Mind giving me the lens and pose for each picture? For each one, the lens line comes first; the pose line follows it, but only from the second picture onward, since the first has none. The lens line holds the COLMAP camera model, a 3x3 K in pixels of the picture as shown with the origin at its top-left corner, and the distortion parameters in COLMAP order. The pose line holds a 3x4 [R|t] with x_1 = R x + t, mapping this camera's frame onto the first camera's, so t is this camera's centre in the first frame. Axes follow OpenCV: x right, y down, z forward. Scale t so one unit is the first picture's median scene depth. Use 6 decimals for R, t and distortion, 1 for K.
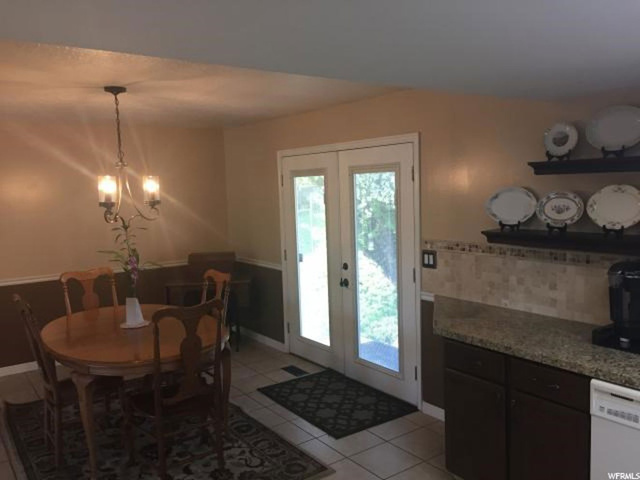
lens RADIAL K [[542.0, 0, 320.0], [0, 542.0, 240.0], [0, 0, 1]] dist [0.009479, 0.004045]
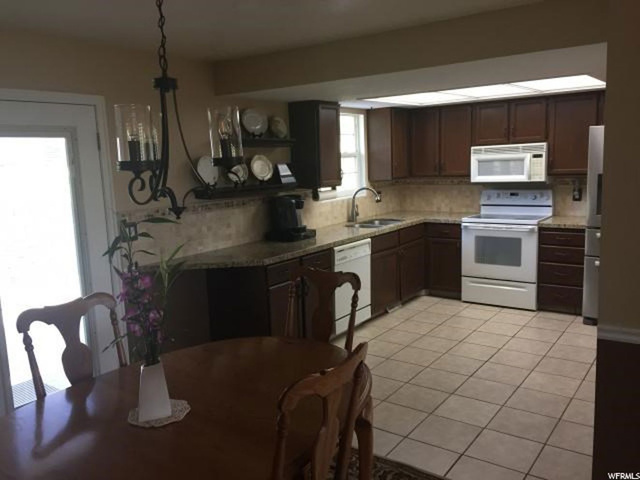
lens RADIAL K [[542.0, 0, 320.0], [0, 542.0, 240.0], [0, 0, 1]] dist [0.009479, 0.004045]
pose [[-0.325245, -0.101375, 0.940180, -0.964842], [0.135461, 0.978988, 0.152421, -0.061170], [-0.935877, 0.176932, -0.304679, 1.161954]]
